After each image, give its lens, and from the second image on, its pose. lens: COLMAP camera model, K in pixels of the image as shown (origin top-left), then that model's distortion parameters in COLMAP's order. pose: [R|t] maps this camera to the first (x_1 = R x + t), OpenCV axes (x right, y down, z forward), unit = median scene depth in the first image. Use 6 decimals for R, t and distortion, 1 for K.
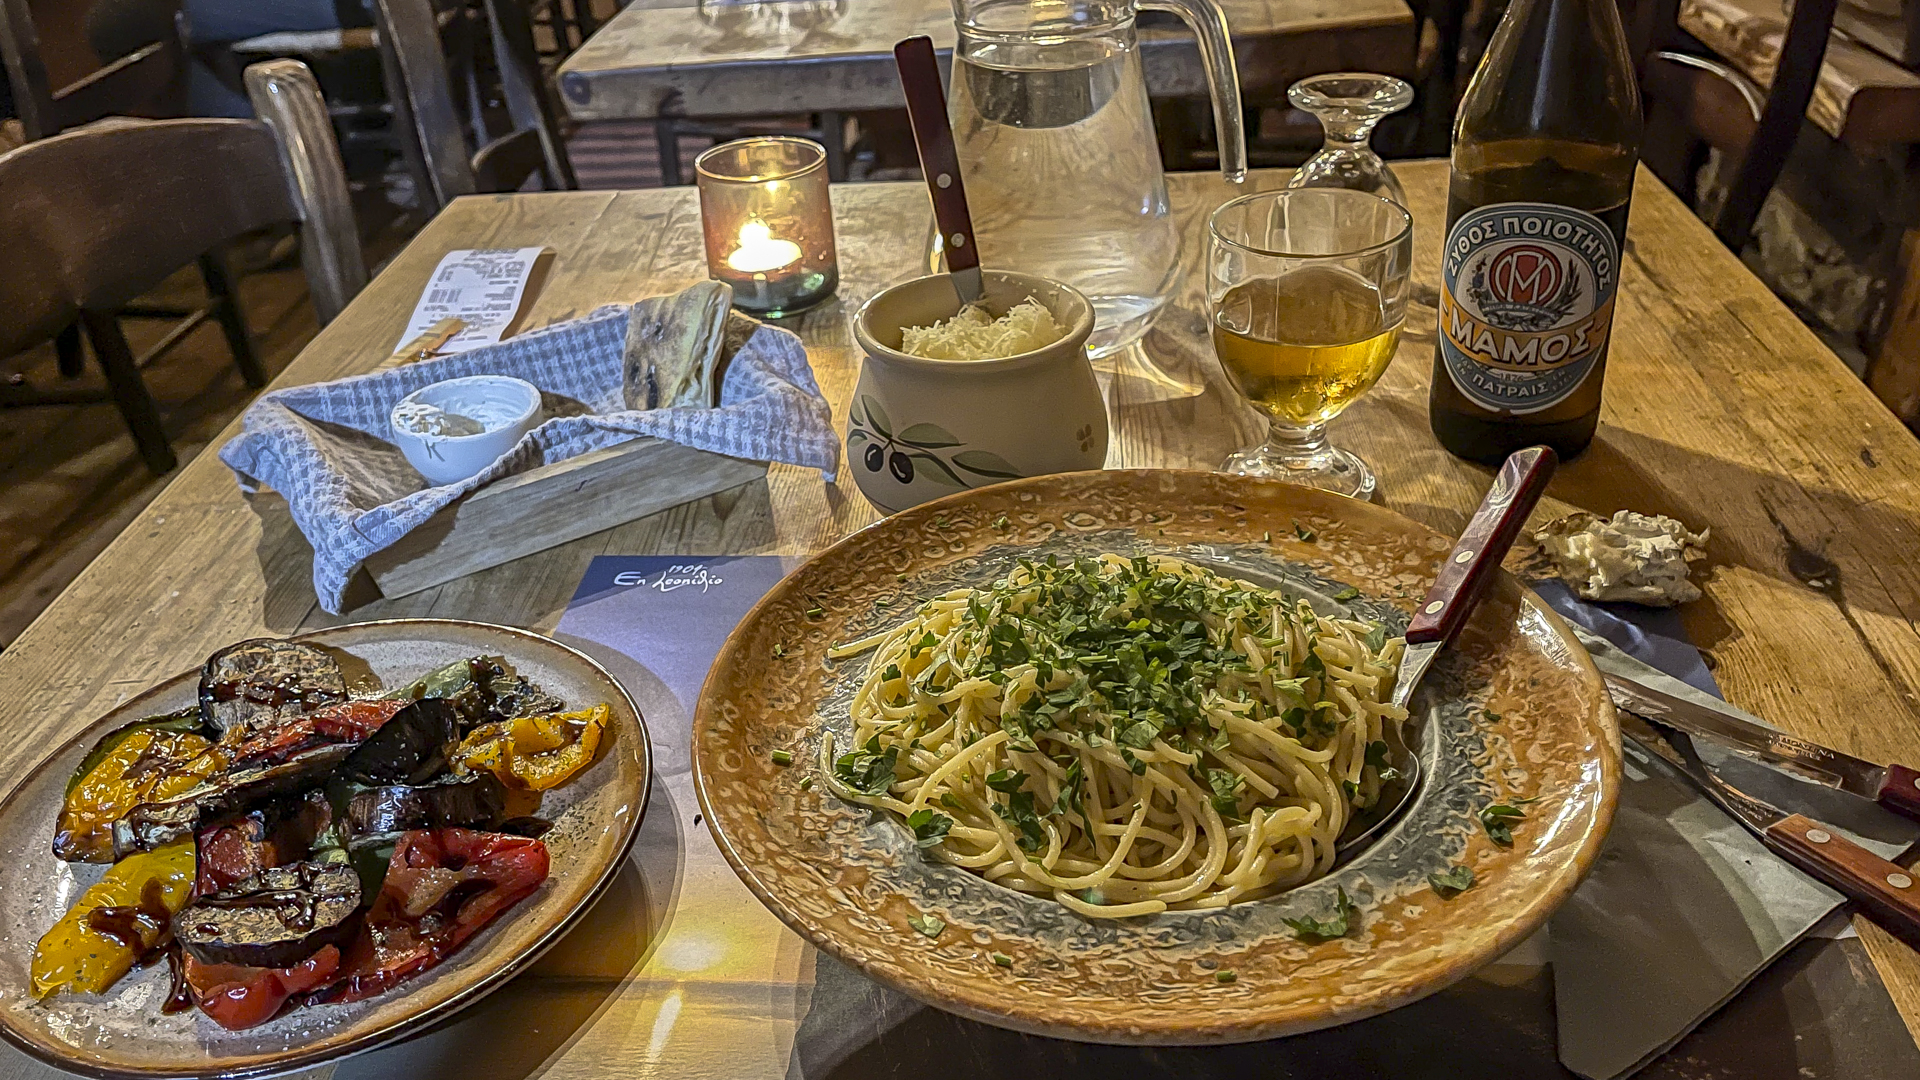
lens RADIAL K [[1562.2, 0, 967.1], [0, 1562.2, 531.0], [0, 0, 1]] dist [0.030054, -0.058746]
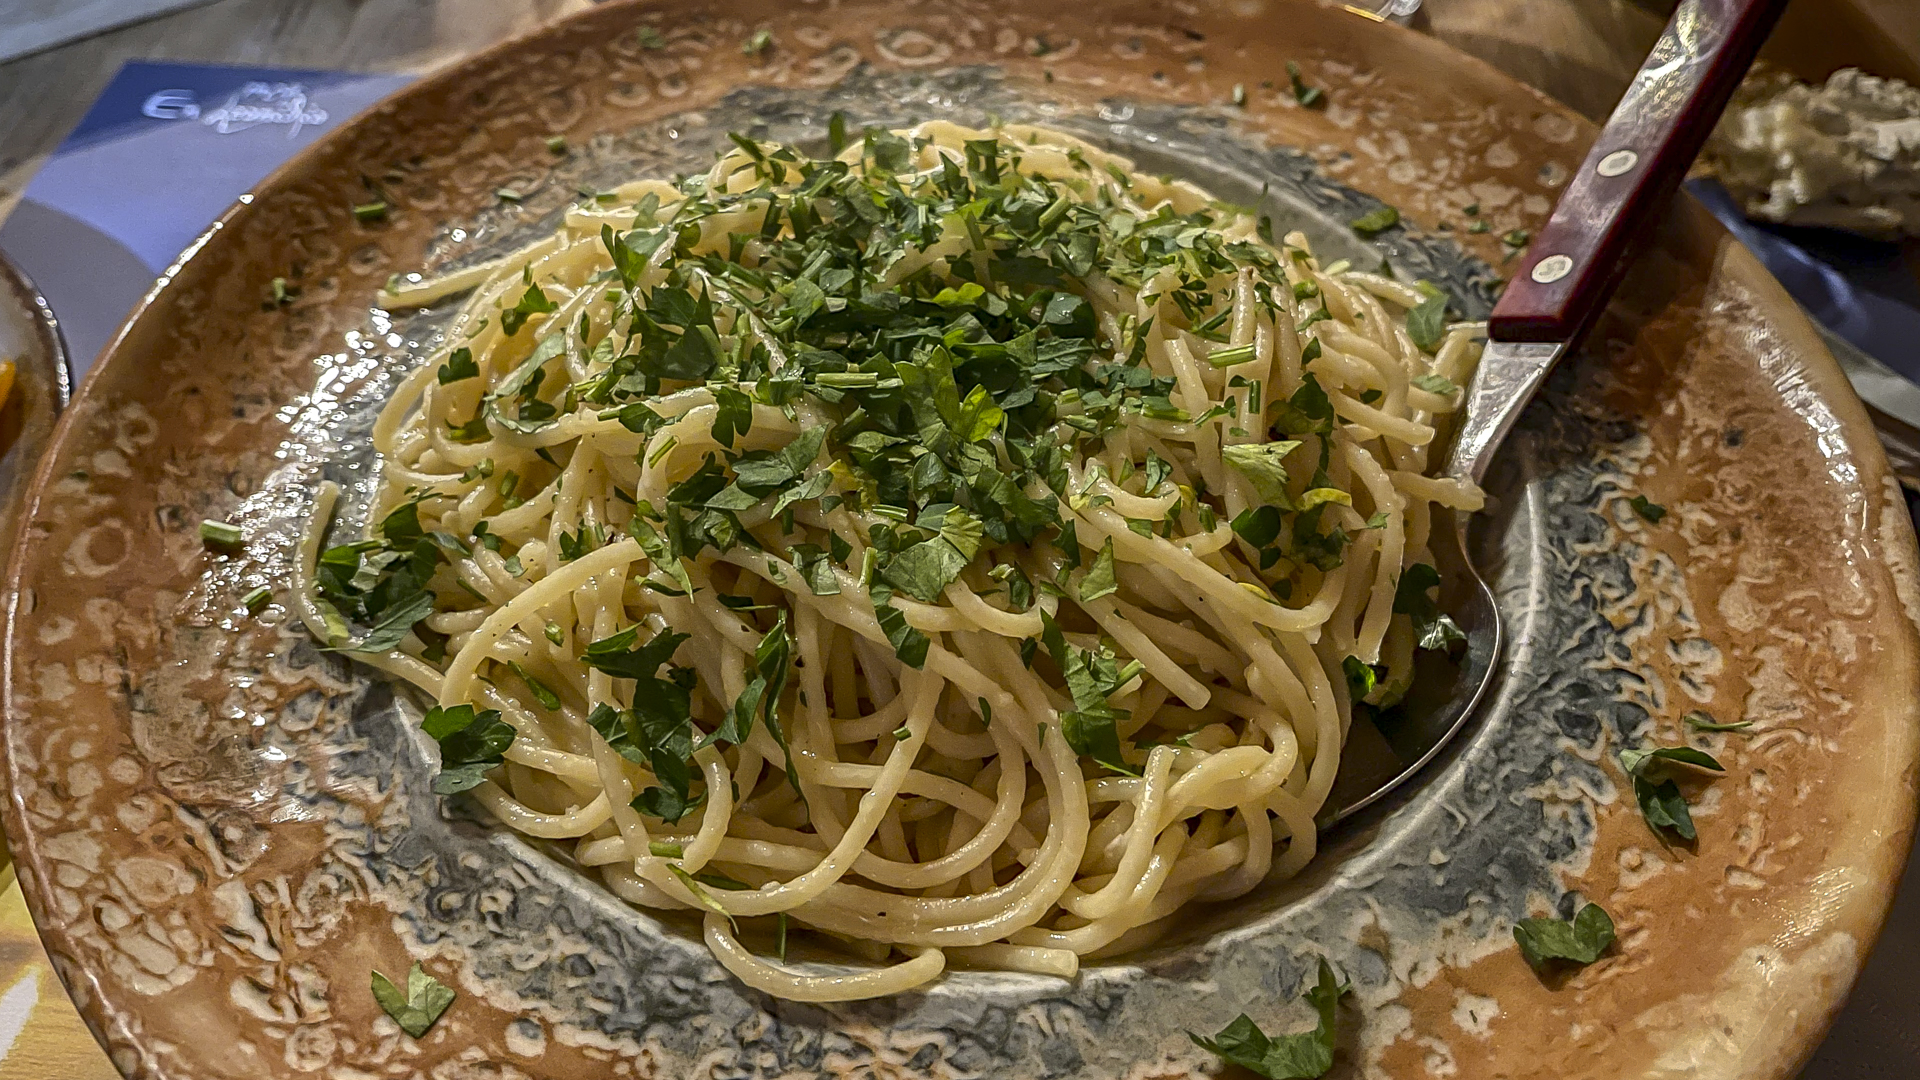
lens RADIAL K [[1562.2, 0, 939.9], [0, 1562.2, 542.5], [0, 0, 1]] dist [0.030054, -0.058746]
pose [[0.998860, 0.038121, 0.028720, 0.095620], [-0.045313, 0.946430, 0.319713, -0.022763], [-0.014993, -0.320650, 0.947079, 0.532535]]
